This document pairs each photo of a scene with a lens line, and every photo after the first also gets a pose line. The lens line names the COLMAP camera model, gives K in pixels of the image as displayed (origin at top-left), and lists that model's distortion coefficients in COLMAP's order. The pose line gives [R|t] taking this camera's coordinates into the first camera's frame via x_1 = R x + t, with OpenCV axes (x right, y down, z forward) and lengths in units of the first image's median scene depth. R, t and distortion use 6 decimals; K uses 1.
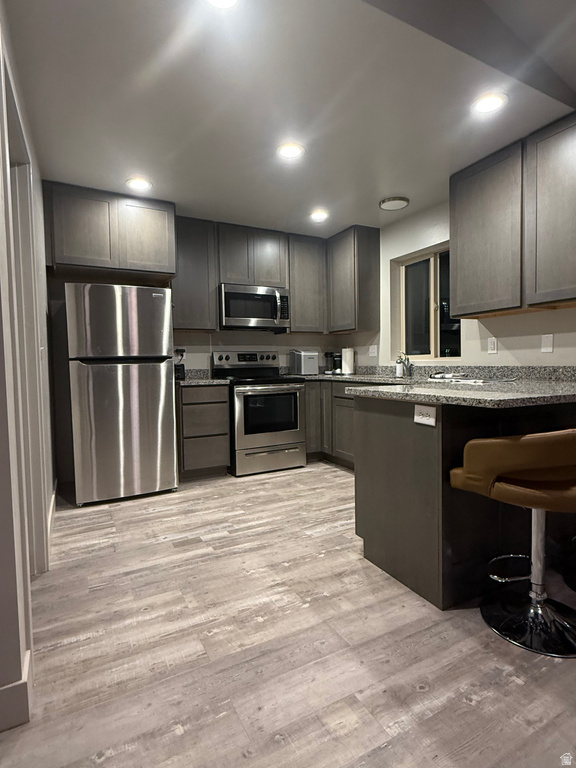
lens RADIAL K [[403.0, 0, 288.0], [0, 403.0, 384.0], [0, 0, 1]] dist [0.001814, 0.000628]
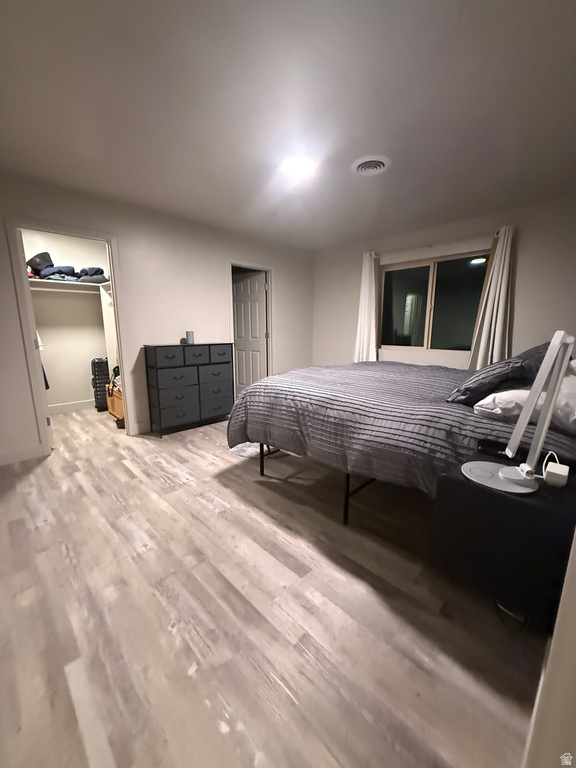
lens RADIAL K [[305.4, 0, 288.0], [0, 305.4, 384.0], [0, 0, 1]] dist [0.000271, 0.000366]
pose [[0.300861, 0.185180, -0.935517, 1.319593], [-0.050106, 0.982681, 0.178402, -0.155267], [0.952351, -0.006799, 0.304929, 1.059242]]
